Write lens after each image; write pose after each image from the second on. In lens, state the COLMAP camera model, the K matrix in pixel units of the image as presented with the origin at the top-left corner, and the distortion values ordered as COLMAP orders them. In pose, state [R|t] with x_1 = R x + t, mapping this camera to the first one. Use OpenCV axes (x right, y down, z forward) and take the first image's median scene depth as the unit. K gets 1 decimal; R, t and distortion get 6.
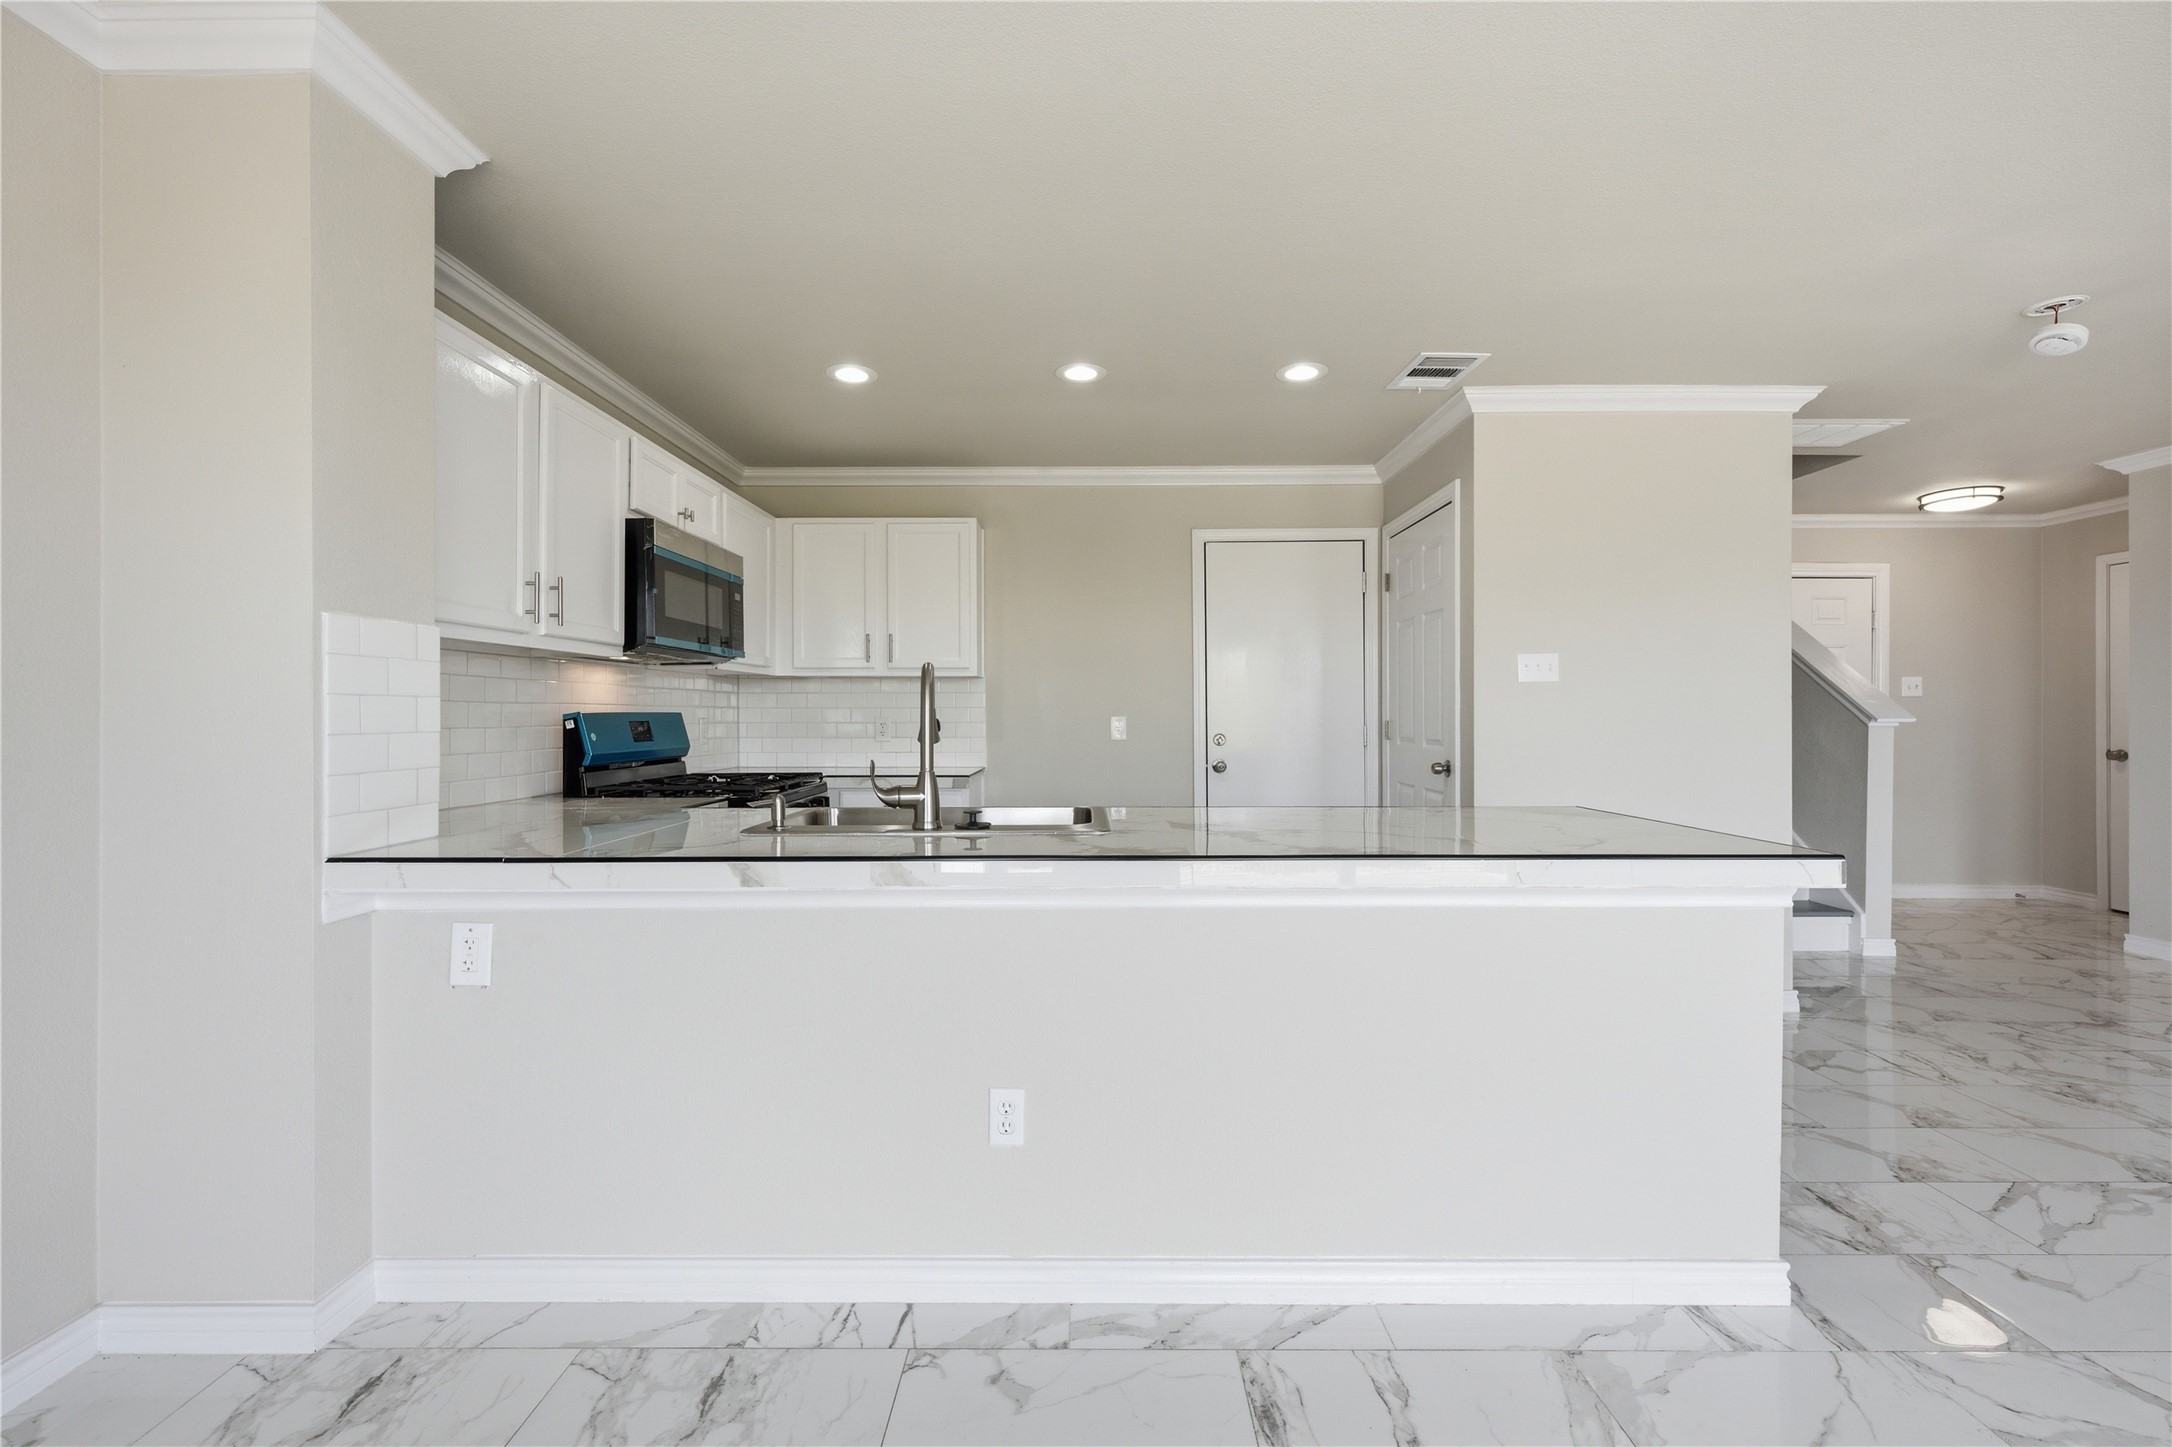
lens RADIAL K [[918.0, 0, 1074.5], [0, 918.0, 712.7], [0, 0, 1]] dist [0.003122, -0.000141]
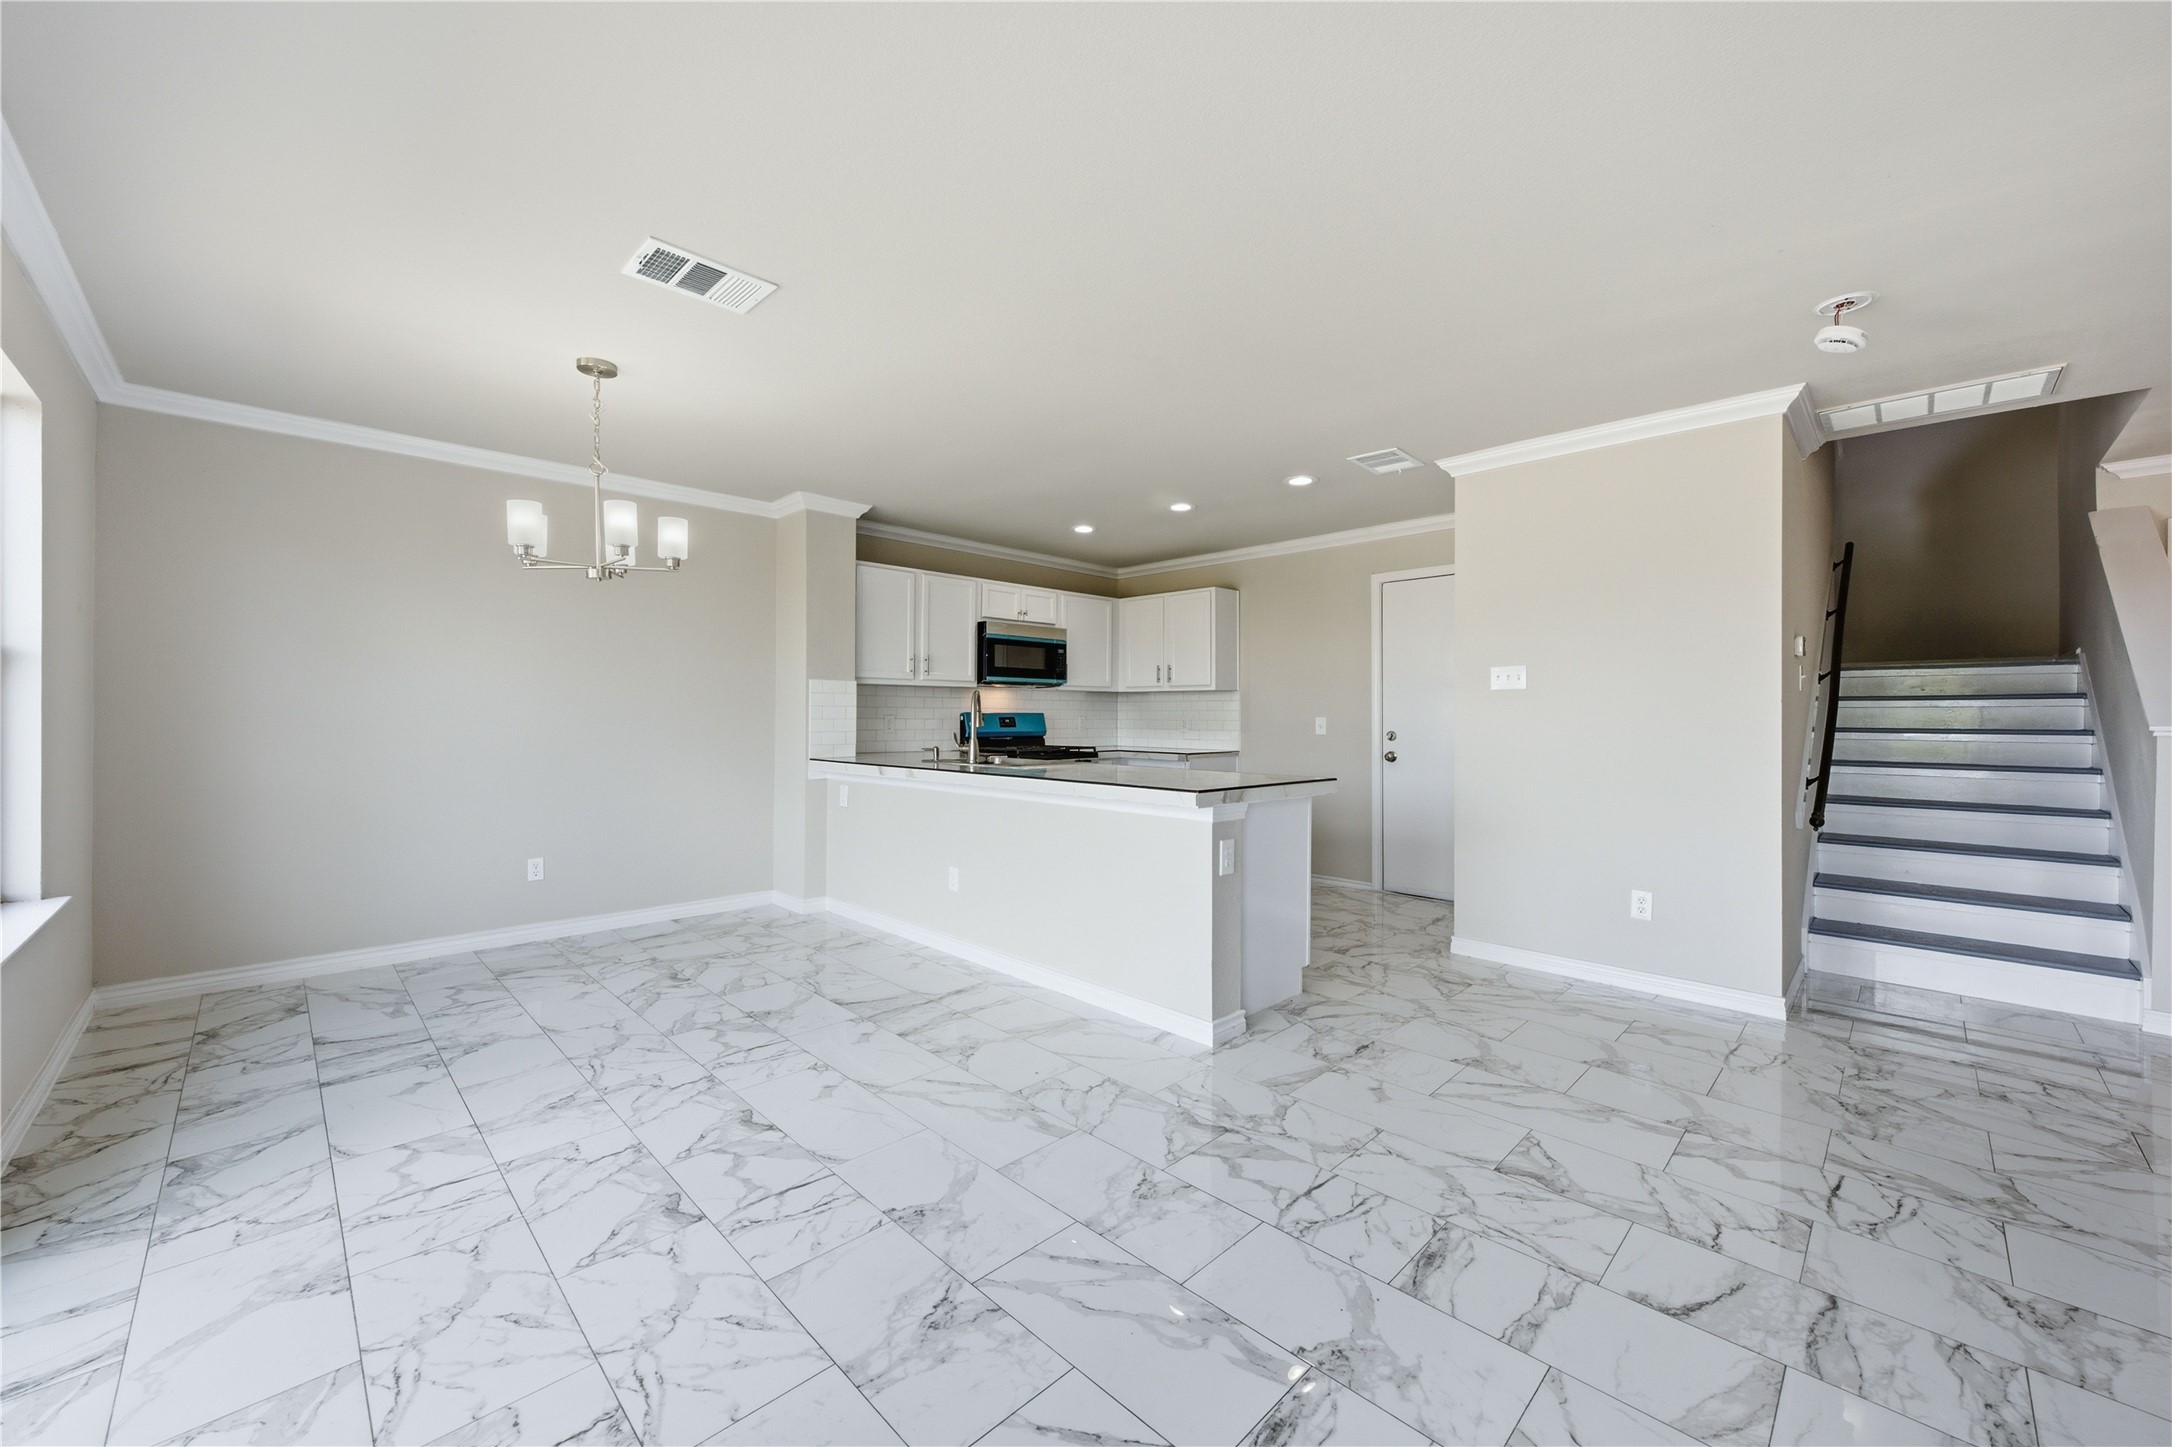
lens RADIAL K [[831.3, 0, 1102.3], [0, 831.3, 712.0], [0, 0, 1]] dist [0.002338, 0.000439]
pose [[0.713709, 0.001643, -0.700441, 0.814331], [-0.005918, 0.999976, -0.003685, 0.003013], [0.700418, 0.006775, 0.713701, -0.136319]]
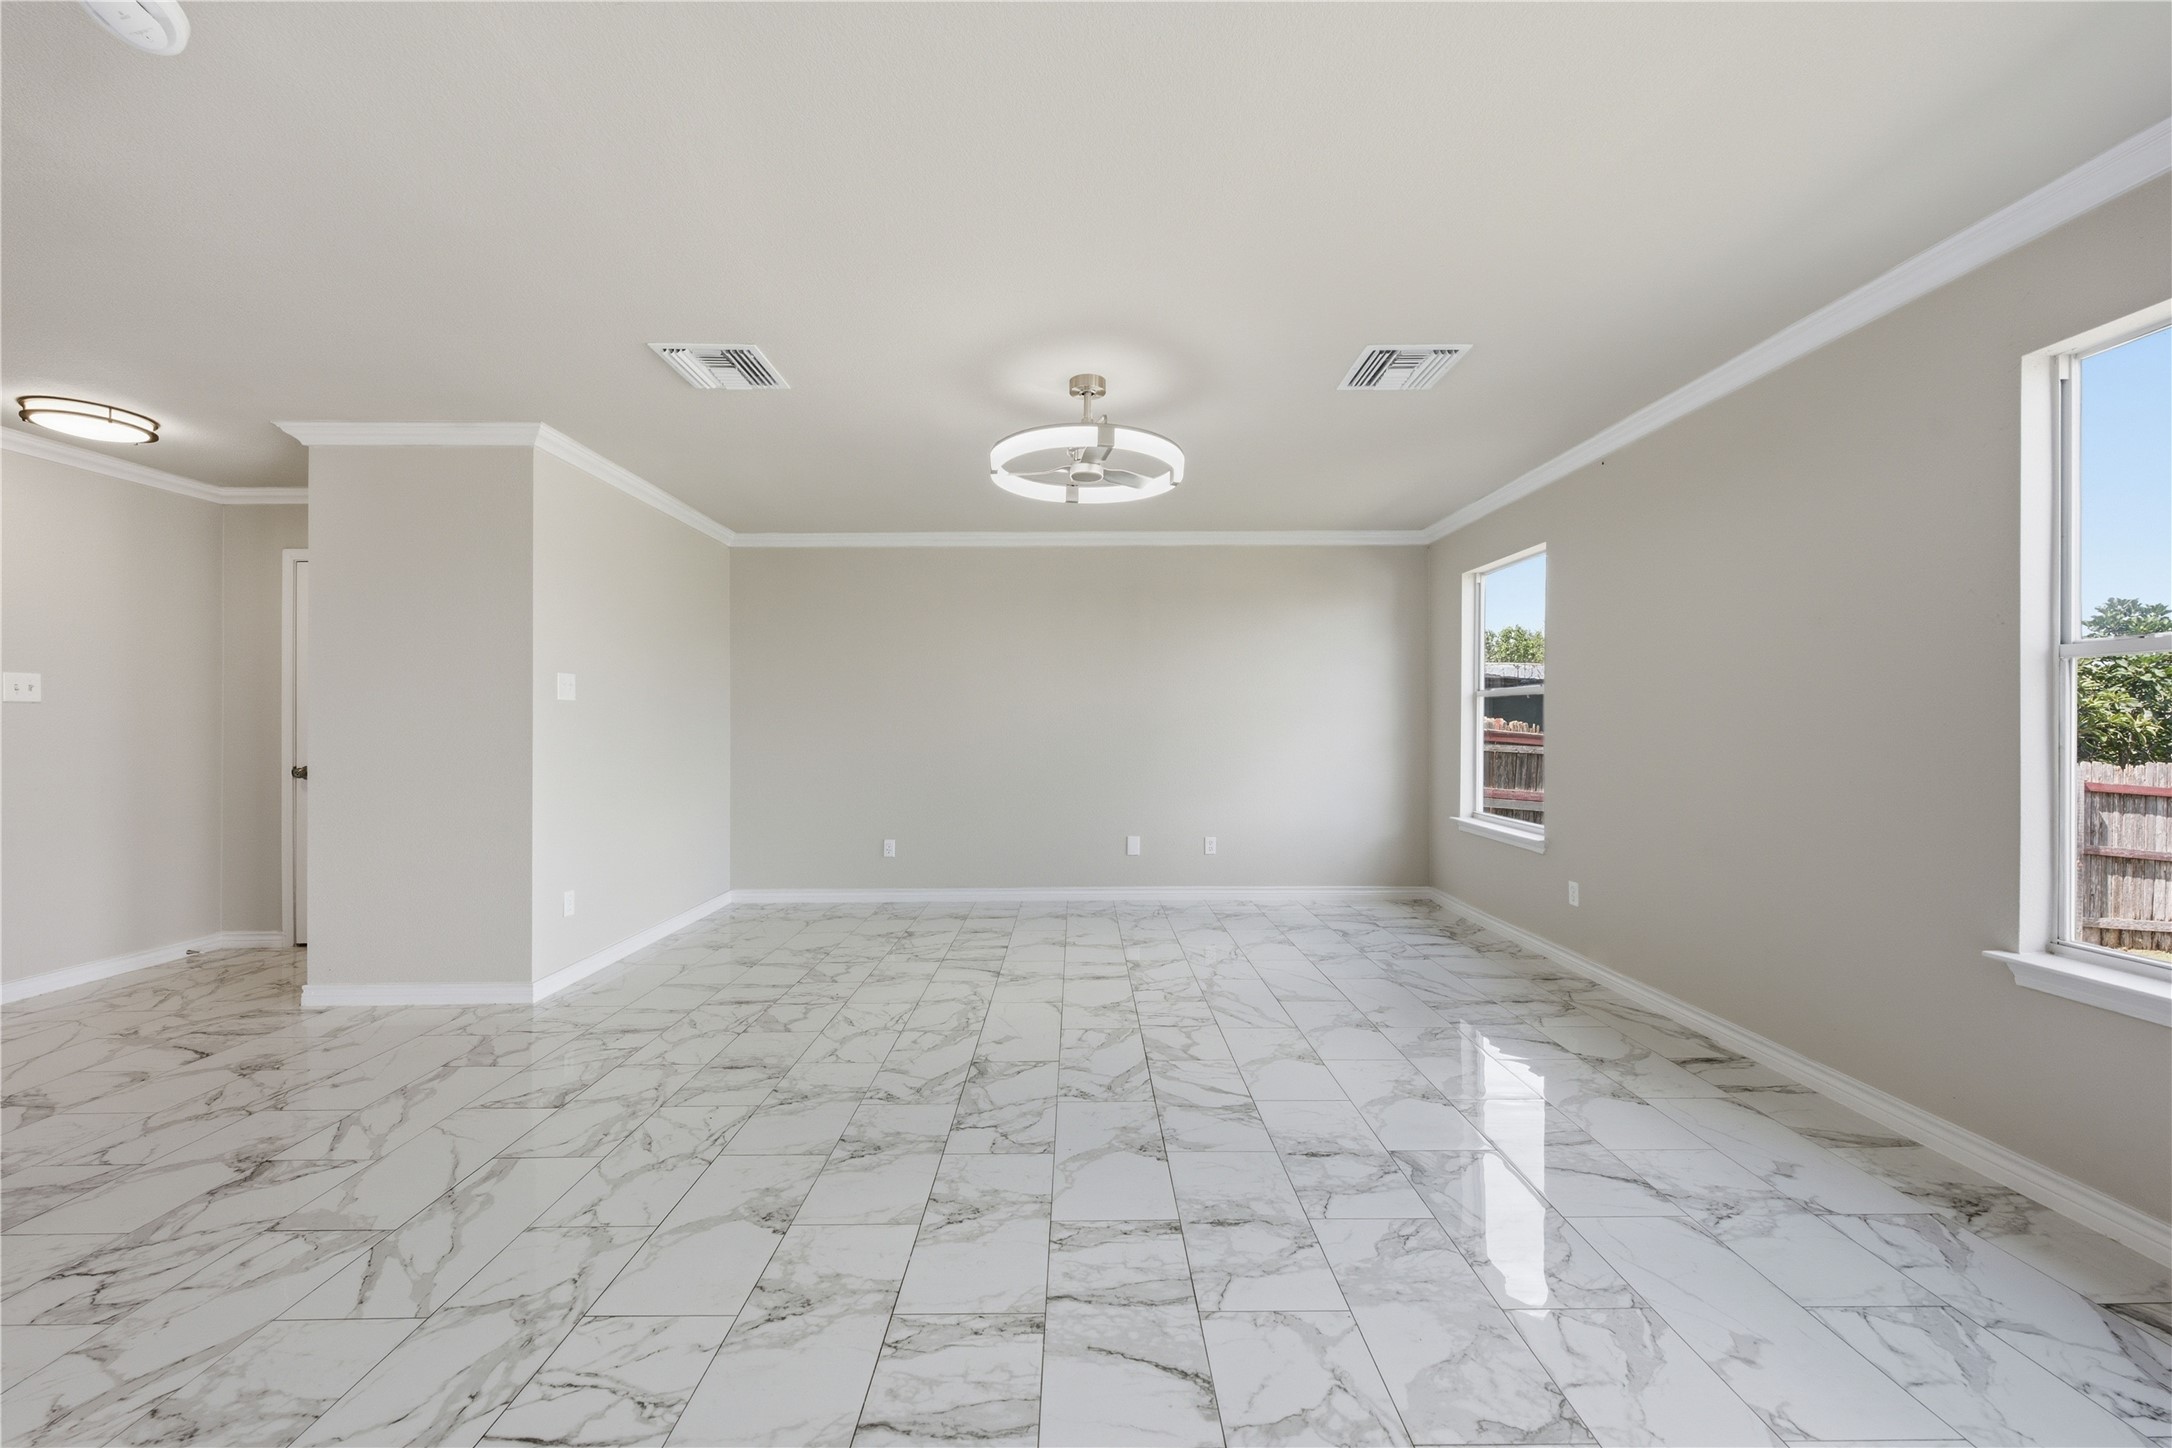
lens RADIAL K [[803.3, 0, 1104.1], [0, 803.3, 721.5], [0, 0, 1]] dist [-0.001377, 0.000087]
pose [[-0.040560, 0.005512, 0.999162, 0.431431], [0.002452, 0.999982, -0.005417, 0.003615], [-0.999174, 0.002230, -0.040573, 0.340478]]
